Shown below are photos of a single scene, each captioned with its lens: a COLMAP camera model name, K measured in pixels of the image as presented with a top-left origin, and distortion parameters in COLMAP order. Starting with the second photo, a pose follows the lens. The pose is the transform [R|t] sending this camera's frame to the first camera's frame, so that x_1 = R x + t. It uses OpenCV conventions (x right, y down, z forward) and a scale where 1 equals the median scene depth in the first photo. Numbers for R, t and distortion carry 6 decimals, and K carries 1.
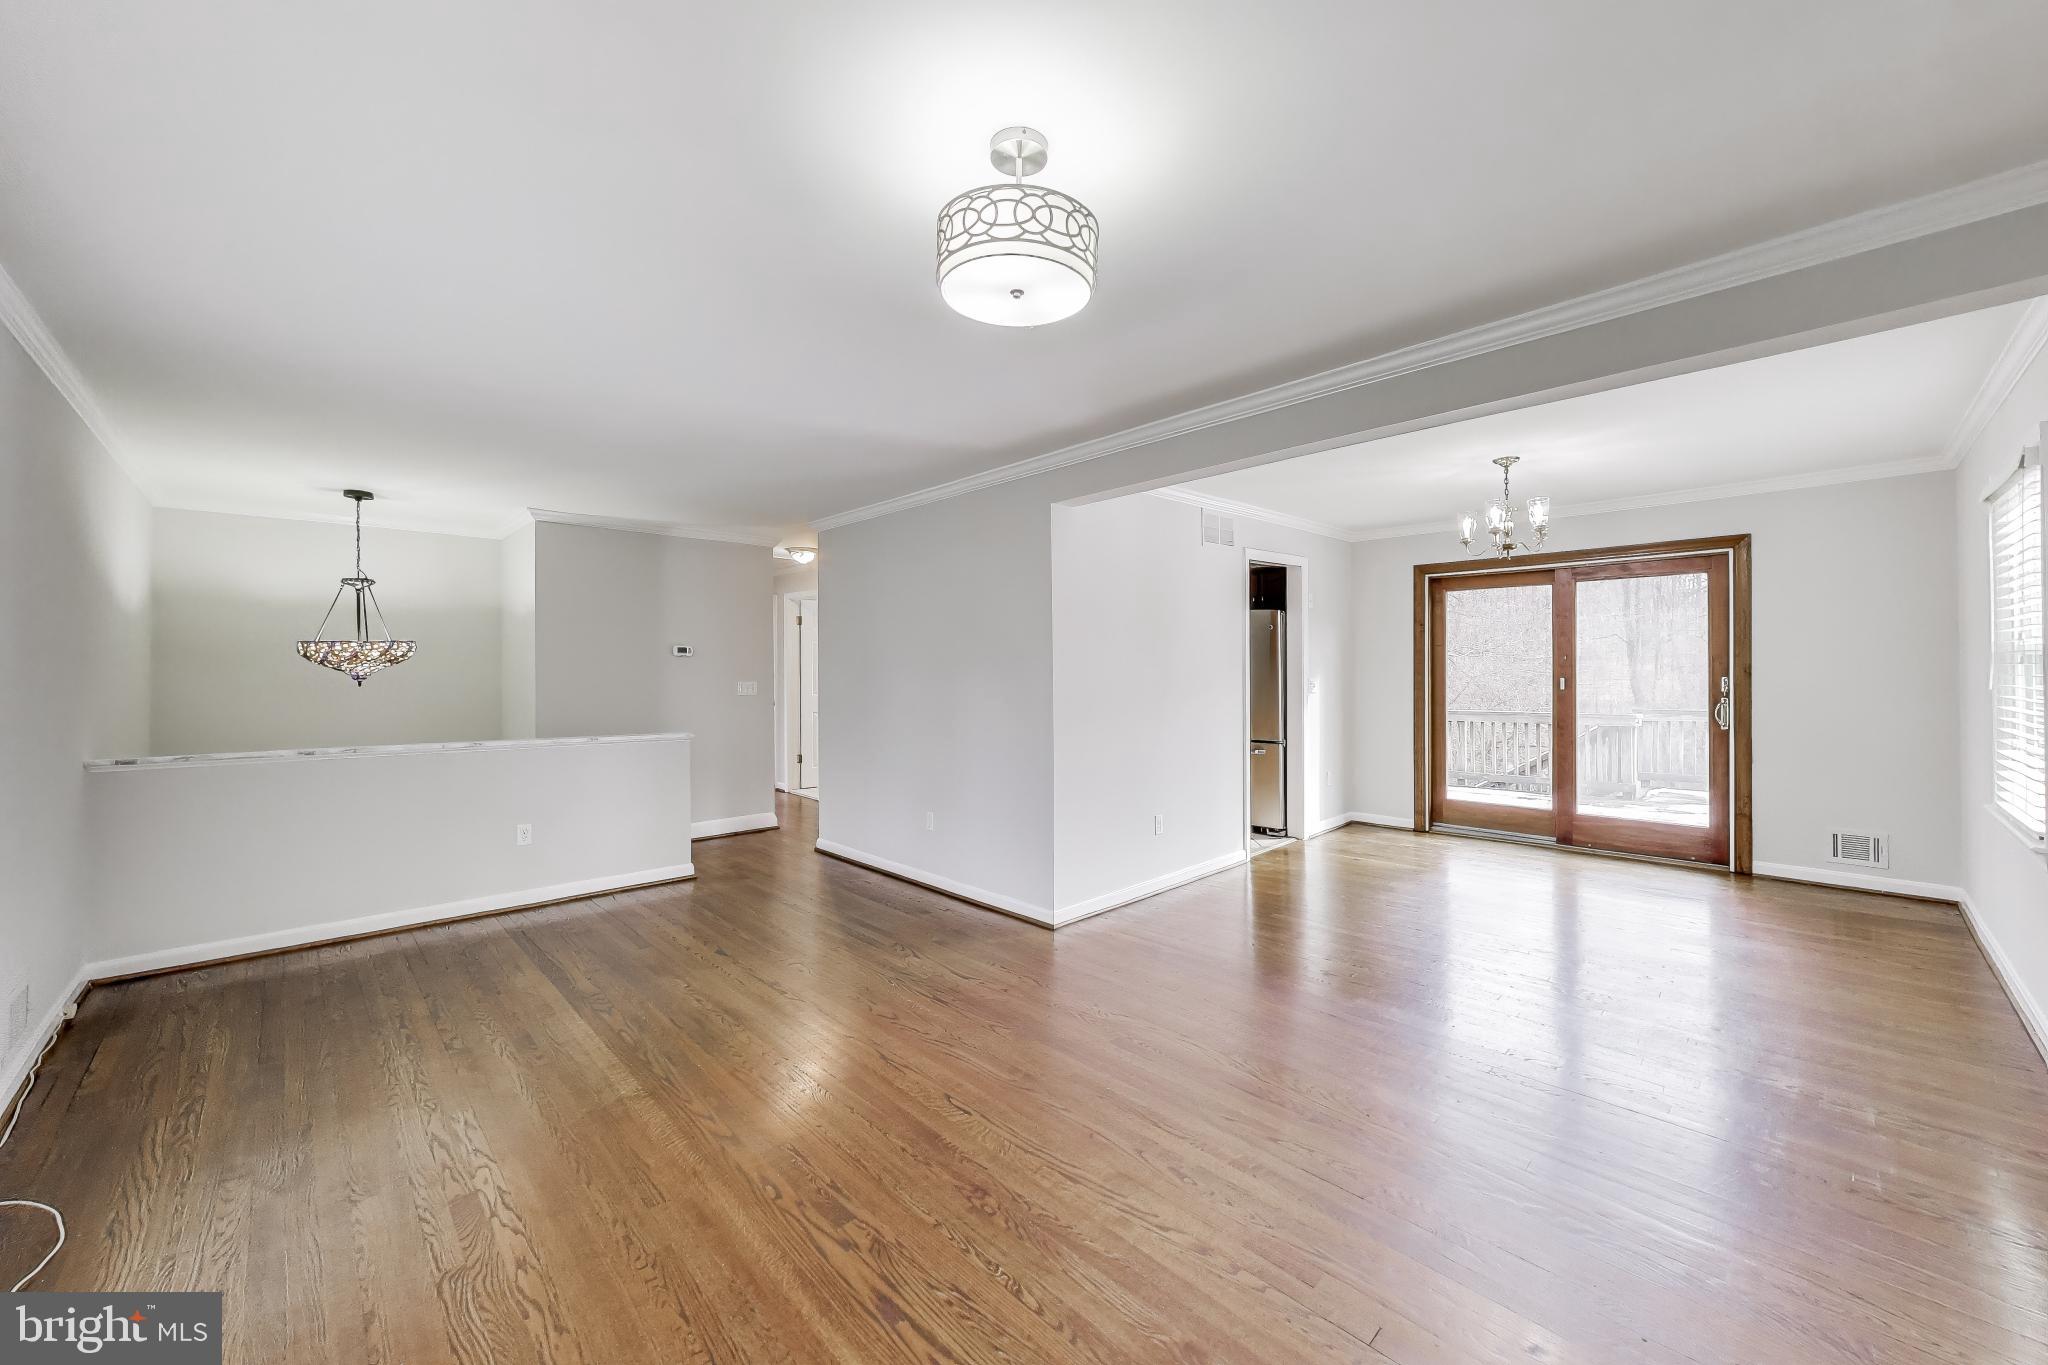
lens RADIAL K [[769.5, 0, 1026.7], [0, 769.5, 682.6], [0, 0, 1]] dist [0.000830, 0.000240]
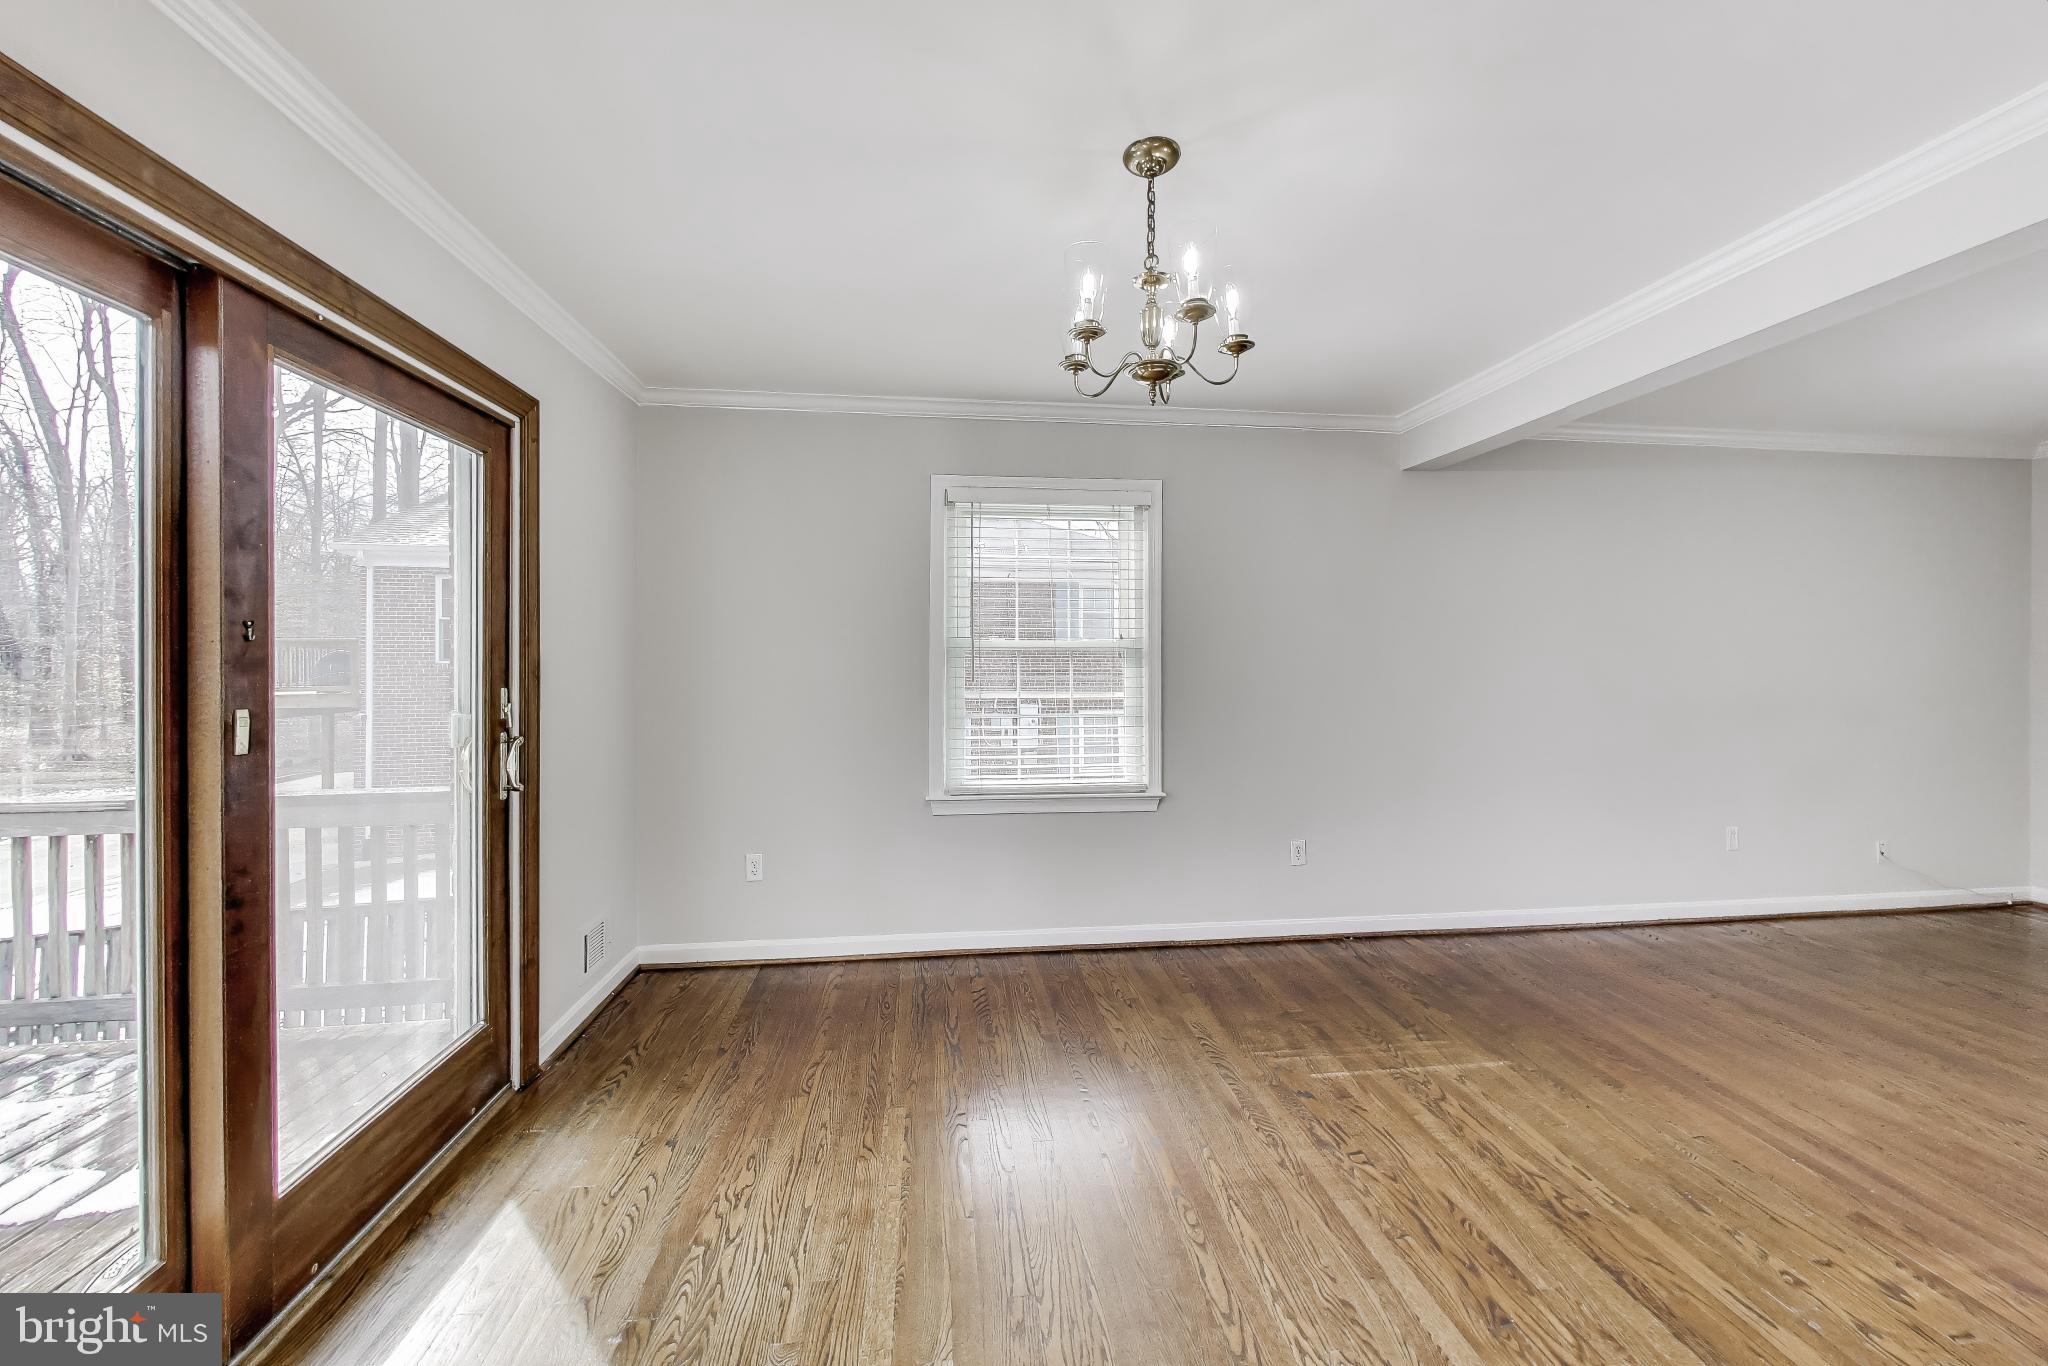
lens RADIAL K [[771.9, 0, 1028.6], [0, 771.9, 663.9], [0, 0, 1]] dist [0.029537, 0.000069]
pose [[-0.800670, 0.003626, 0.599095, 0.401761], [0.015125, 0.999785, 0.014162, -0.025105], [-0.598915, 0.020400, -0.800553, 1.307764]]
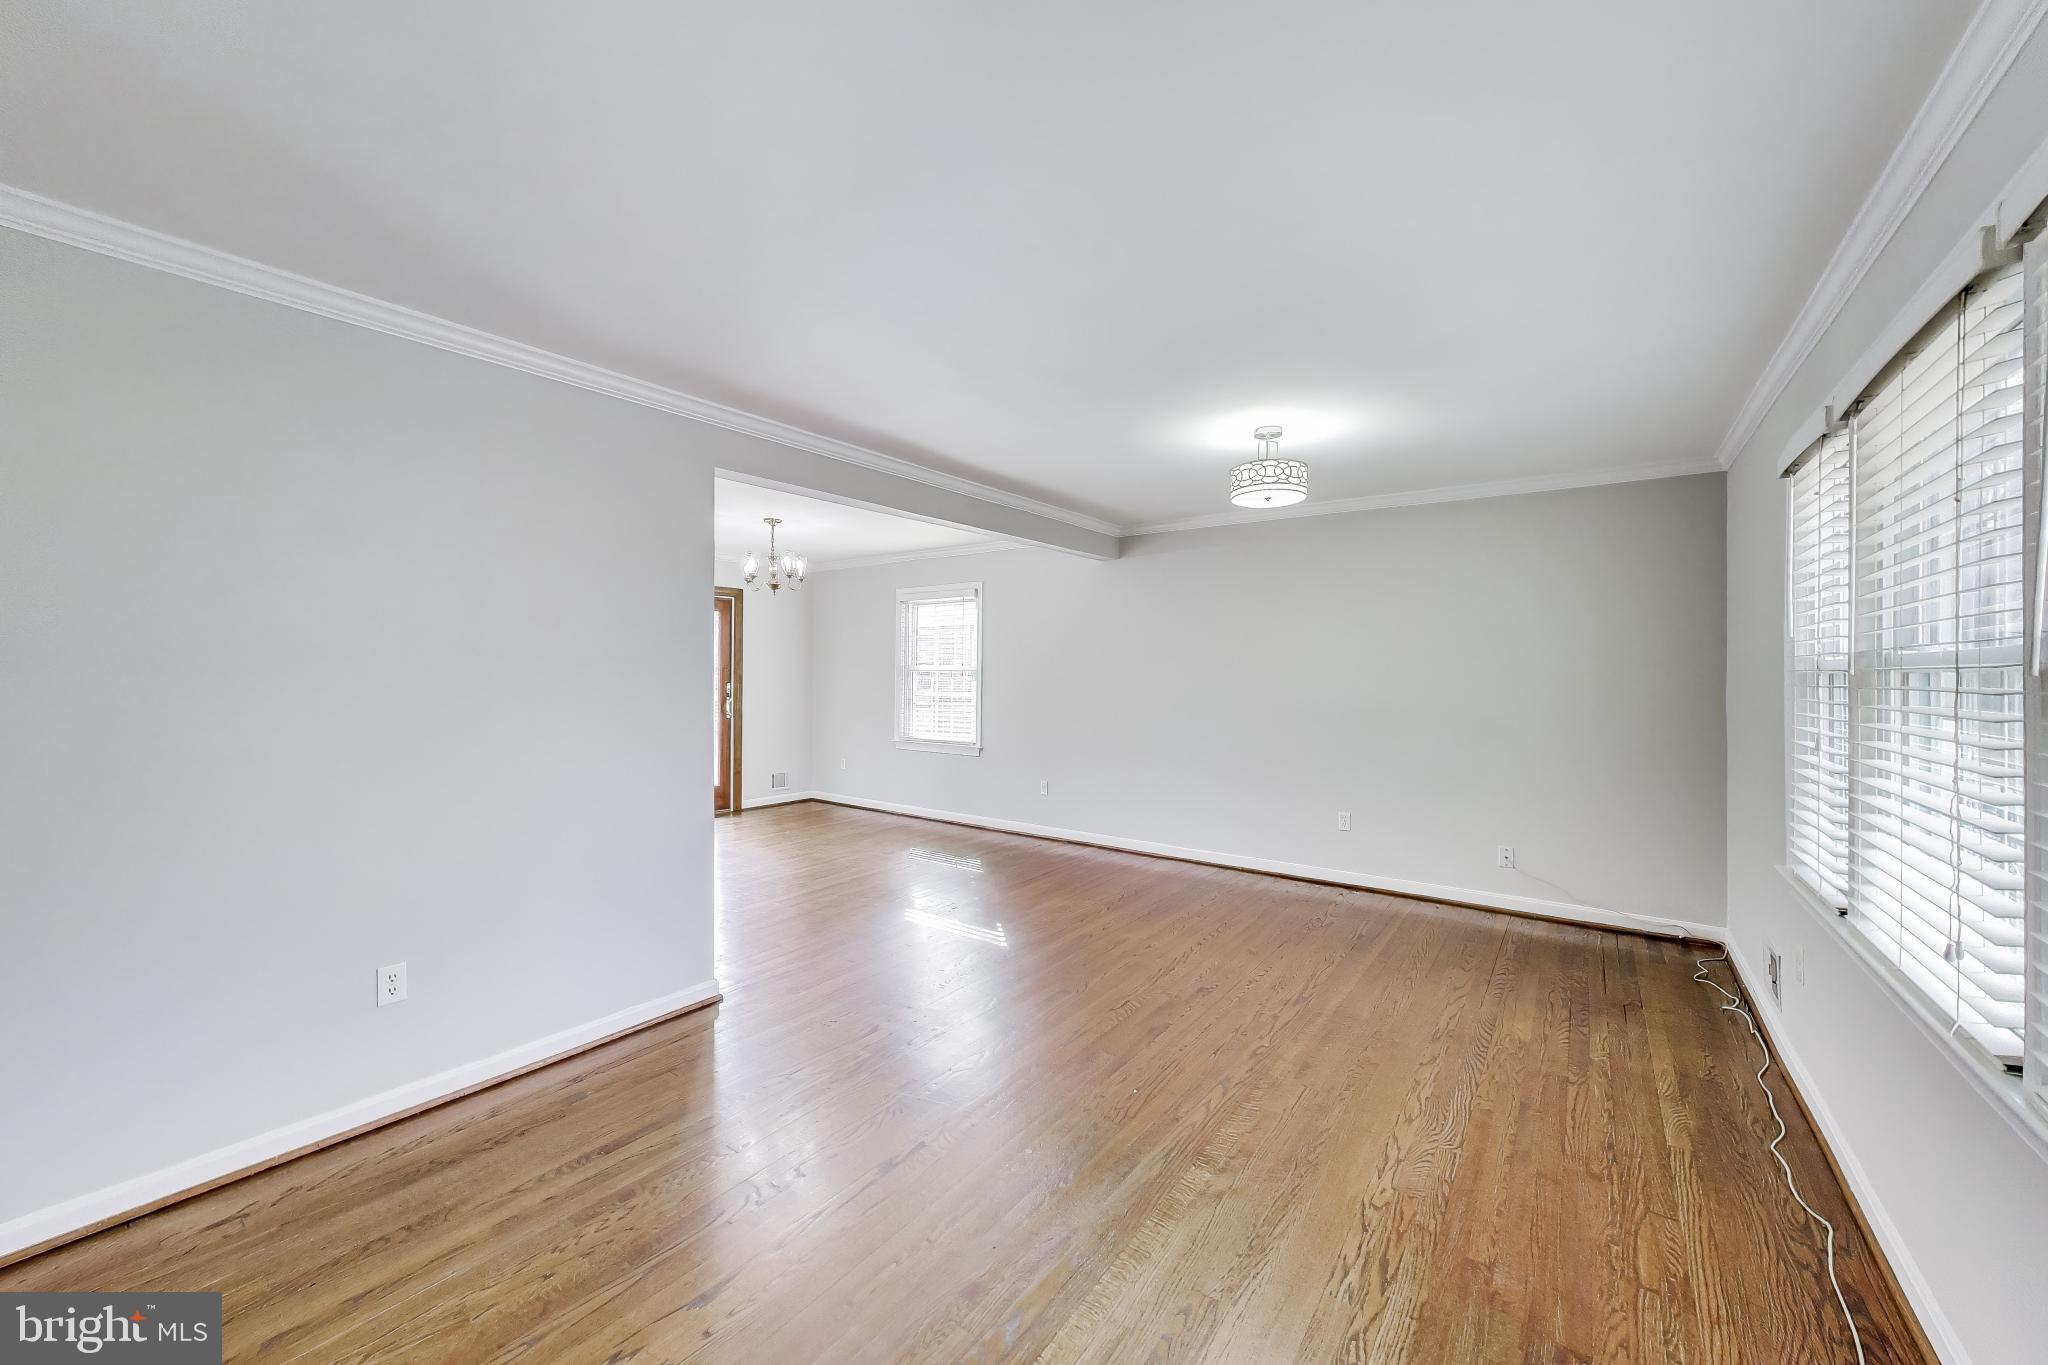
lens RADIAL K [[769.5, 0, 1026.7], [0, 769.5, 682.6], [0, 0, 1]] dist [0.000830, 0.000240]
pose [[-0.174914, -0.002966, 0.984579, -0.748085], [0.013954, 0.999888, 0.005491, -0.009990], [-0.984485, 0.014699, -0.174852, 0.756539]]
